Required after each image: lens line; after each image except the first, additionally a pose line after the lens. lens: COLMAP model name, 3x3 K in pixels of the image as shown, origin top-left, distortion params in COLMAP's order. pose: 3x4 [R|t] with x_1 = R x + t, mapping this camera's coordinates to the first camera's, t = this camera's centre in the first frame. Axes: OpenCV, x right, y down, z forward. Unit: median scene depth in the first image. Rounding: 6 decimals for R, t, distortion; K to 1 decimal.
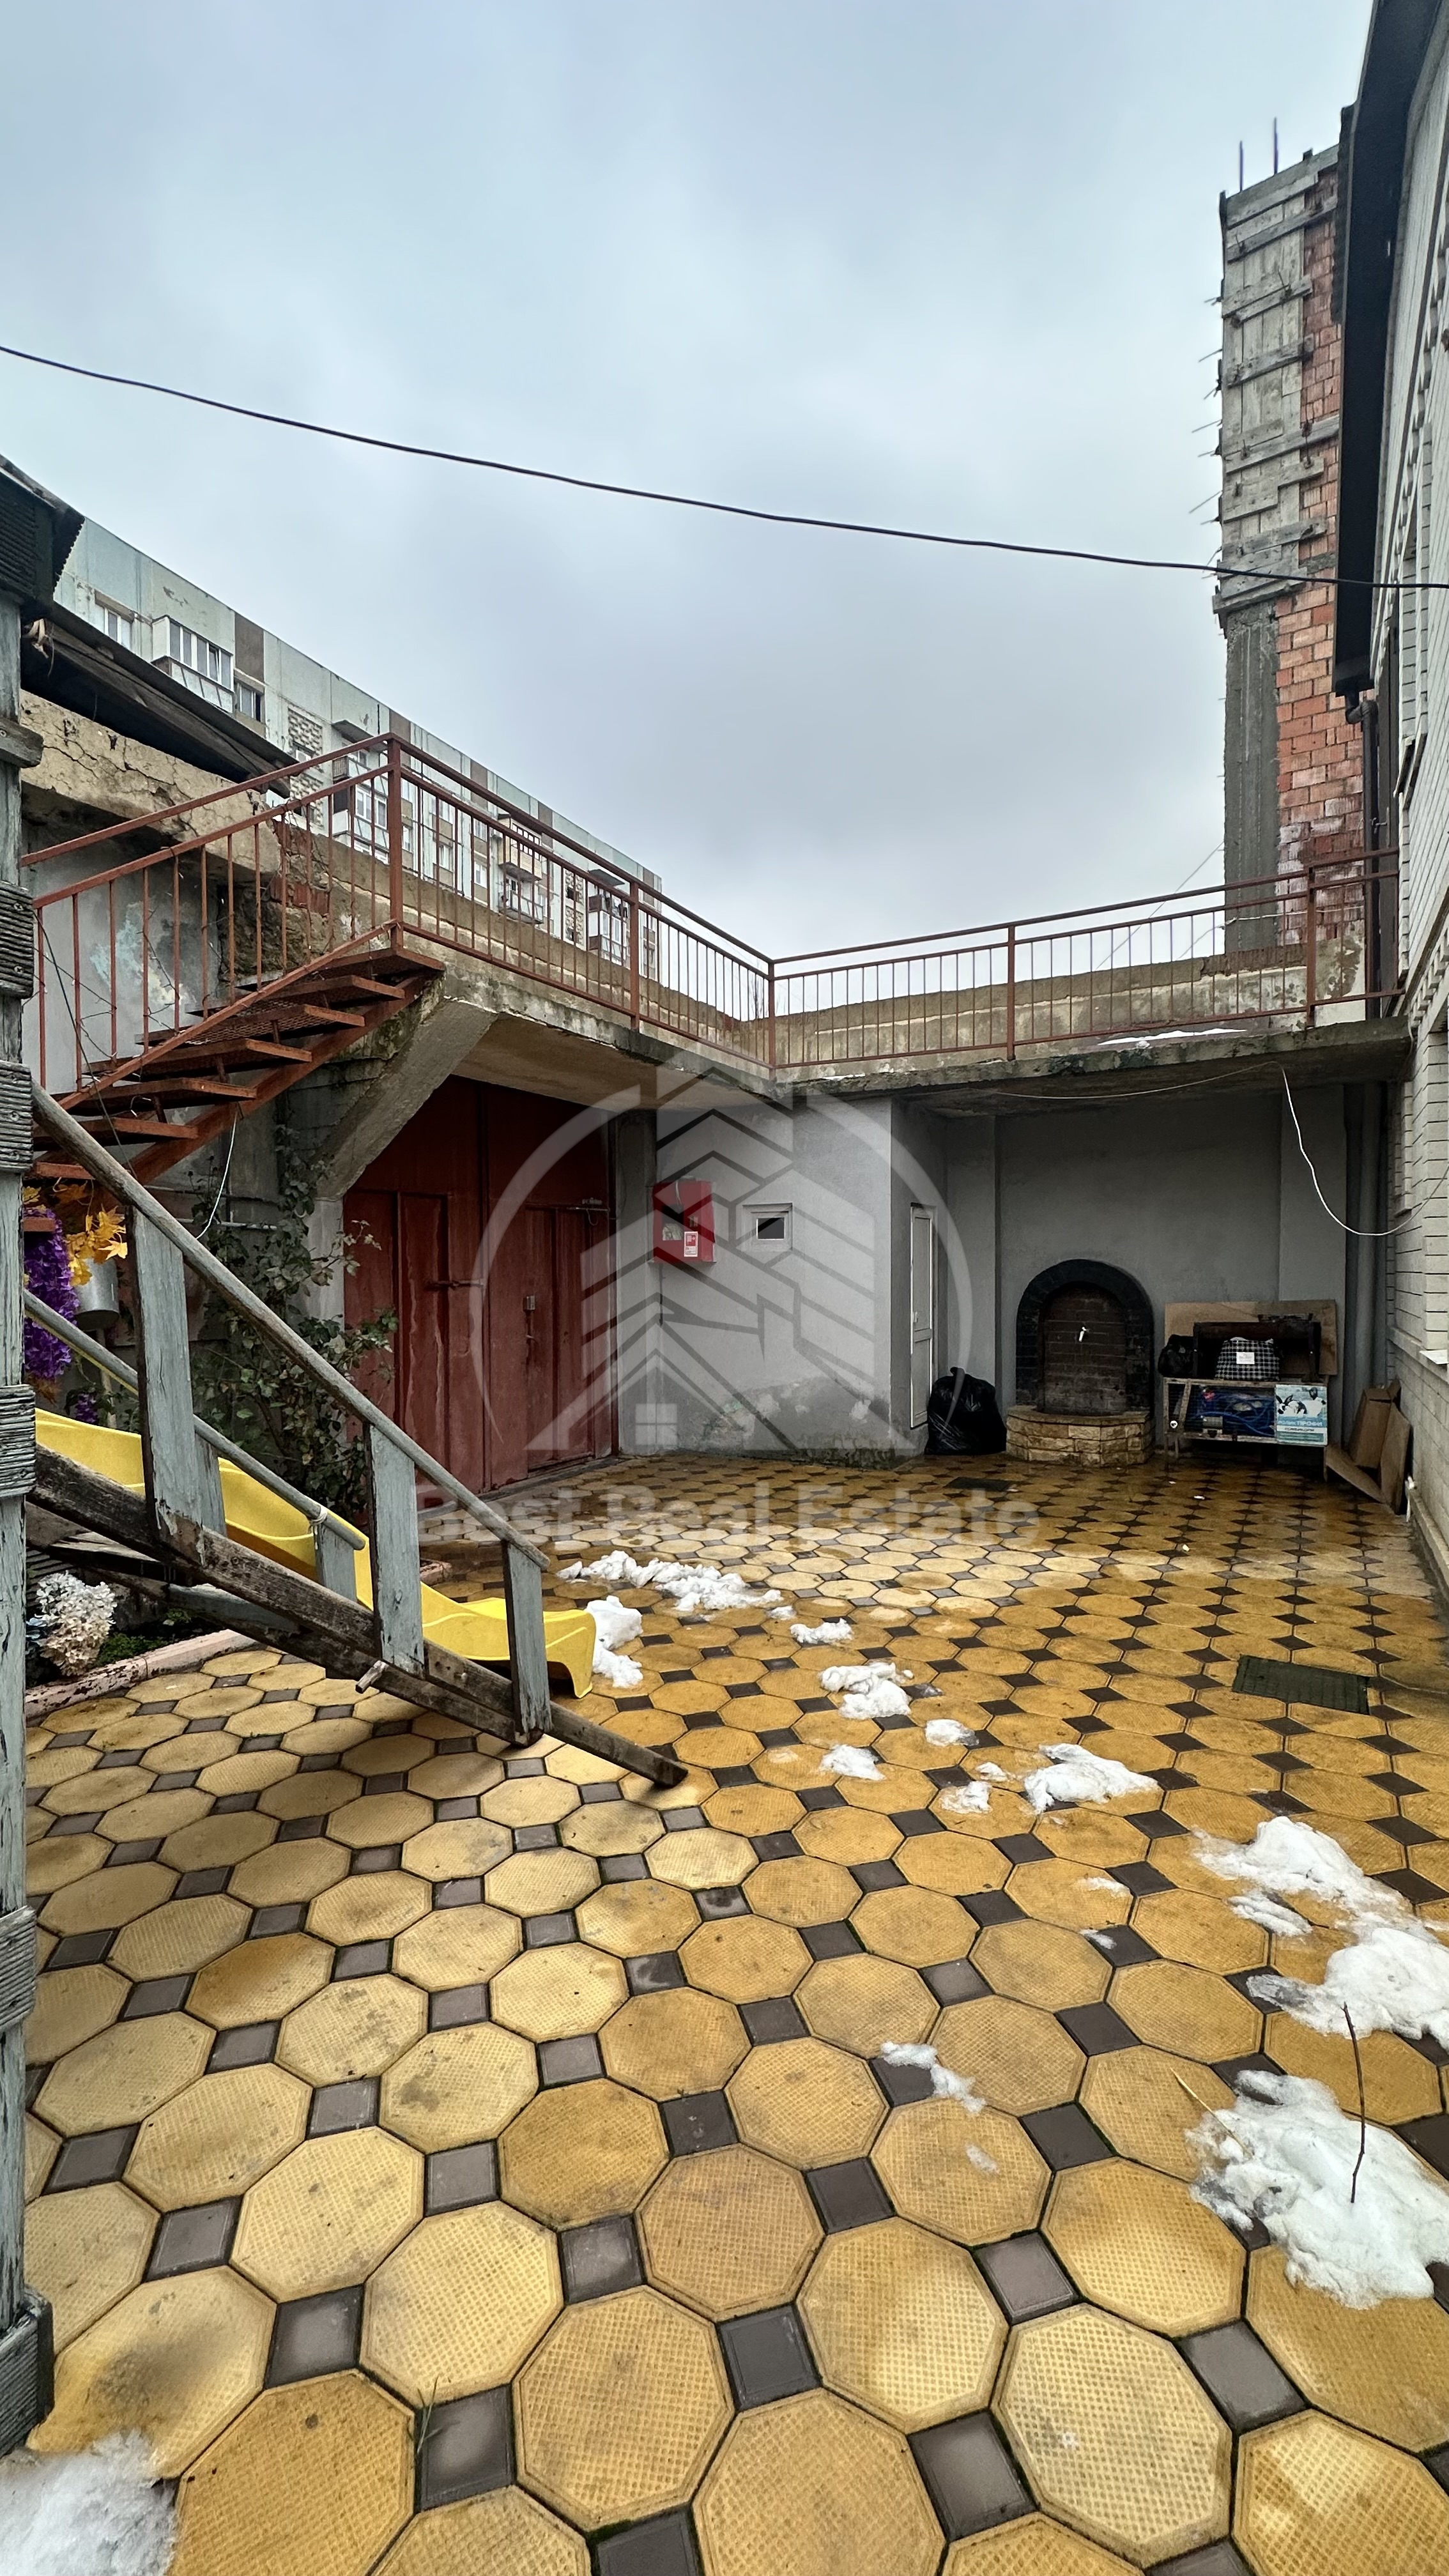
lens RADIAL K [[1034.3, 0, 722.5], [0, 1034.3, 1284.5], [0, 0, 1]] dist [-0.001948, 0.000189]
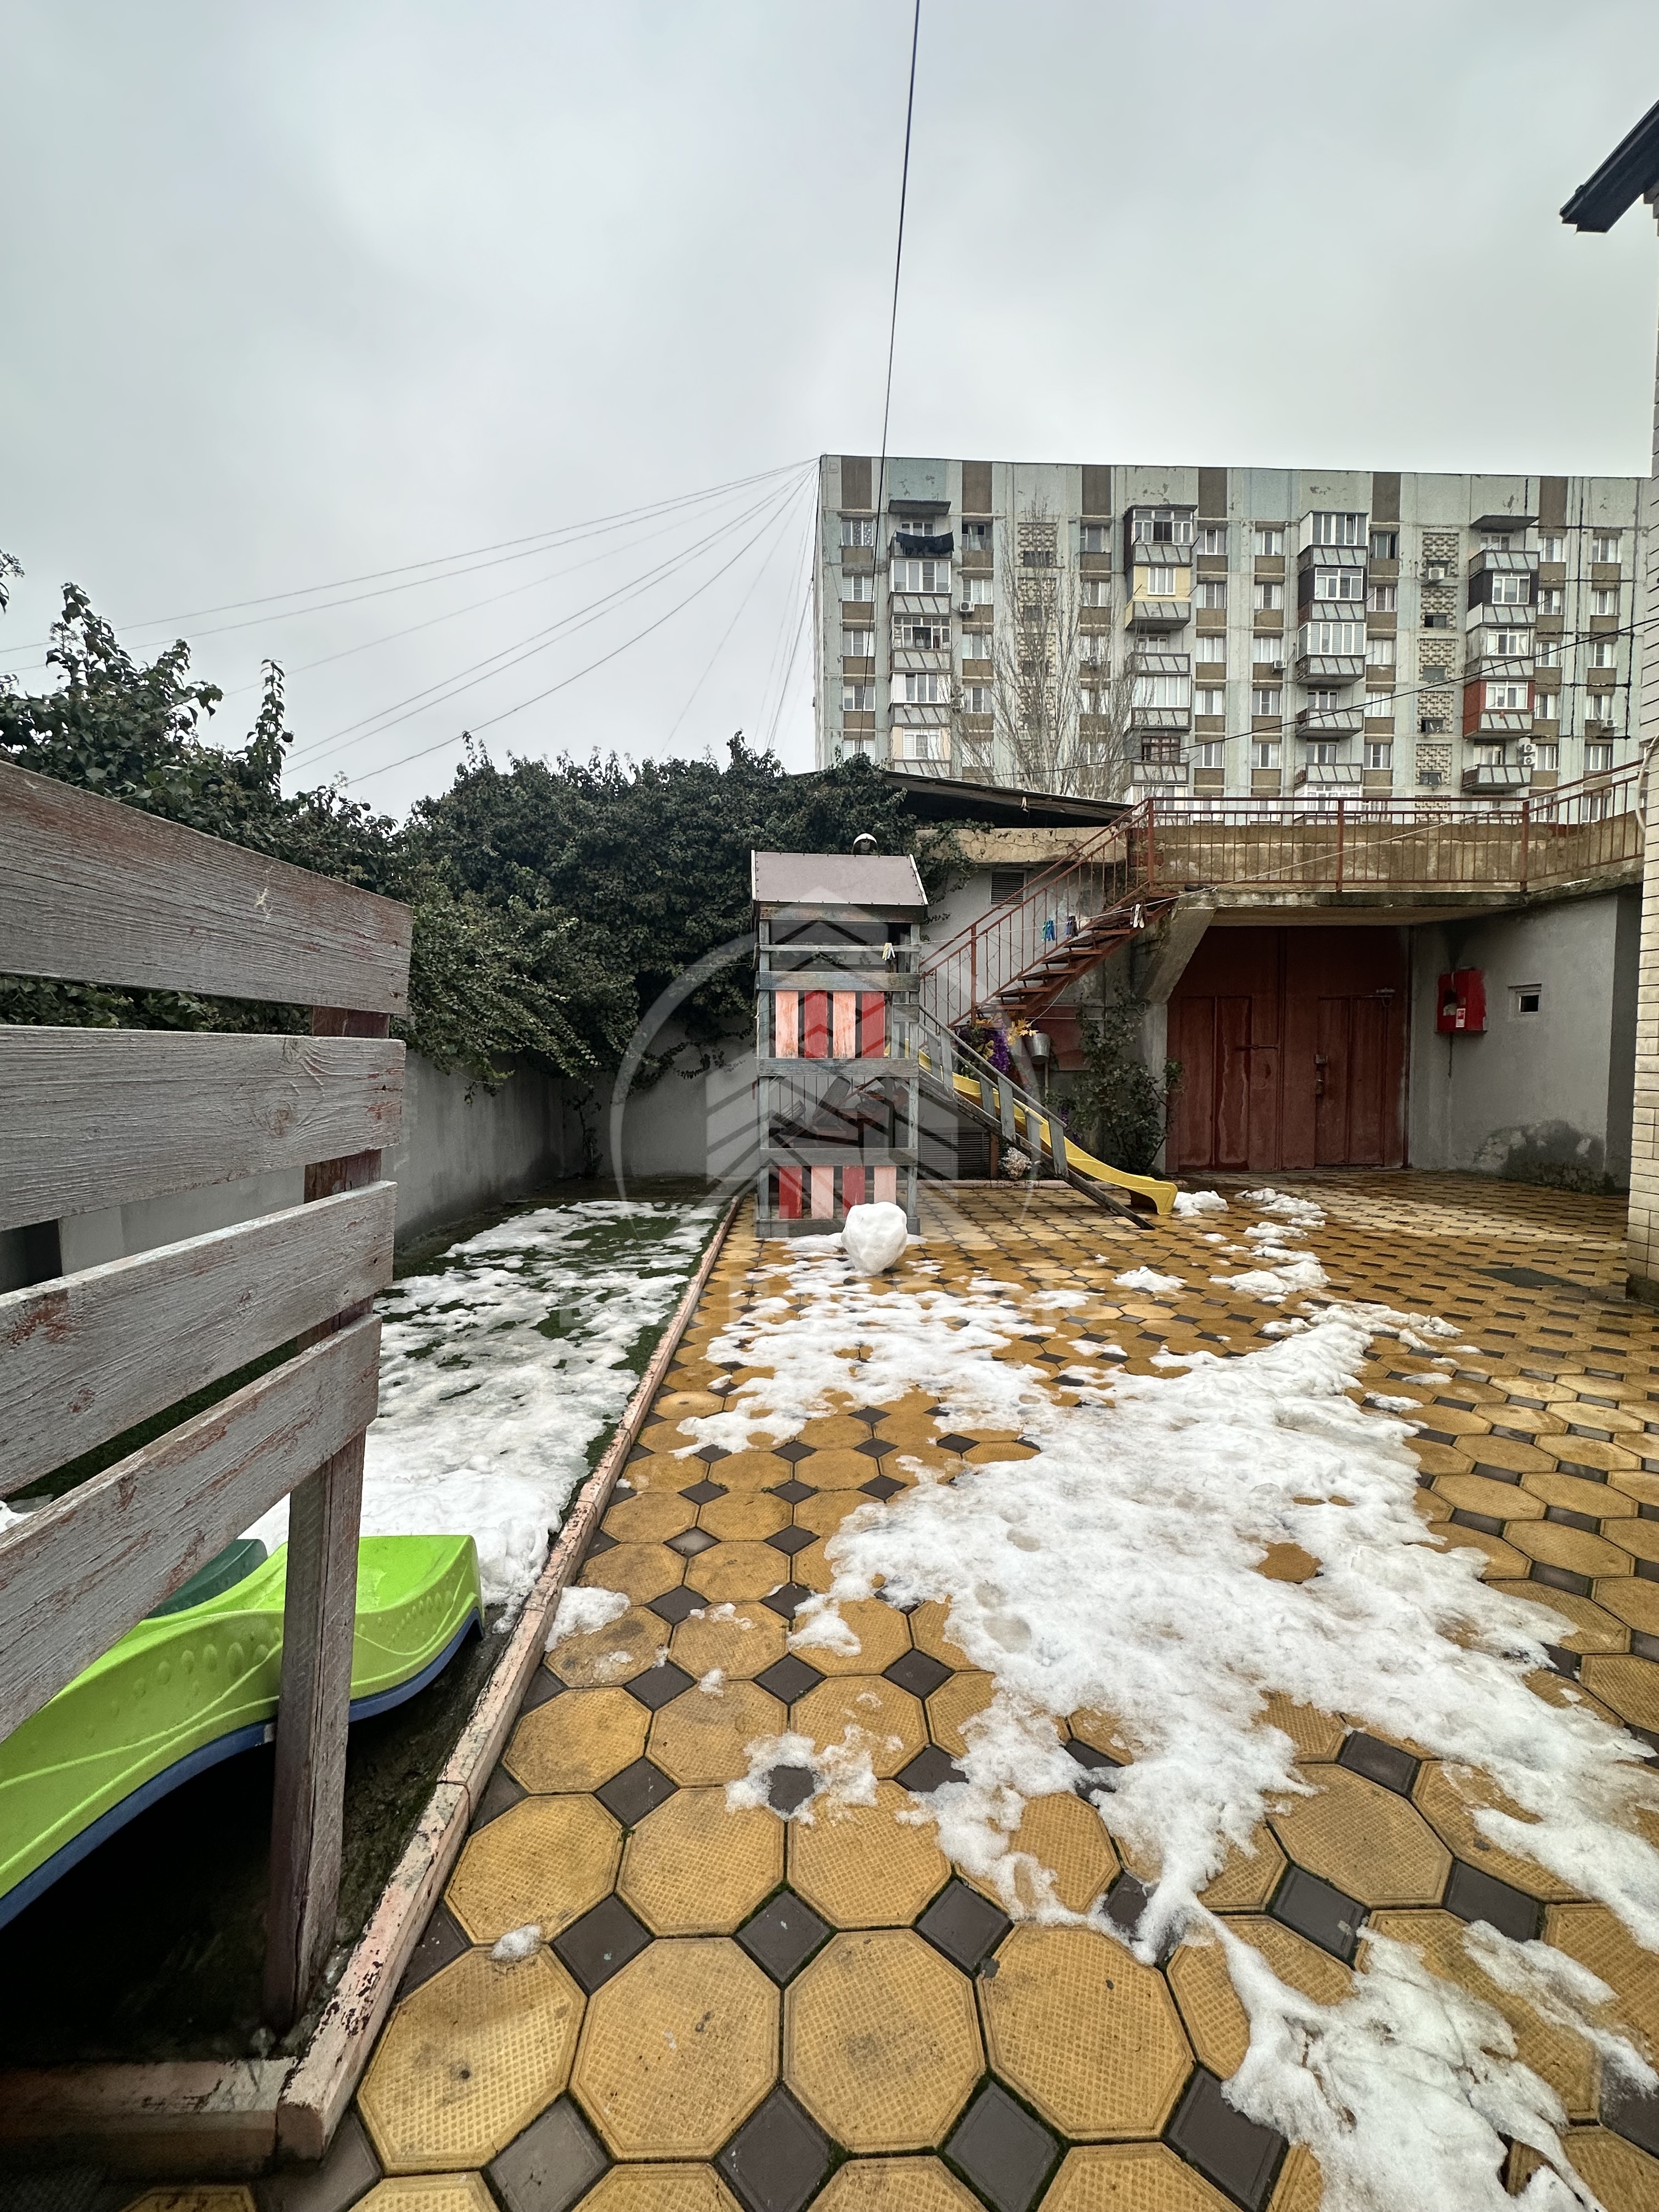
lens RADIAL K [[888.0, 0, 823.7], [0, 888.0, 1109.6], [0, 0, 1]] dist [-0.000328, -0.001099]
pose [[0.513474, 0.055914, -0.856281, 0.556298], [-0.002699, 0.997975, 0.063548, 0.009478], [0.858101, -0.030319, 0.512585, -0.333363]]
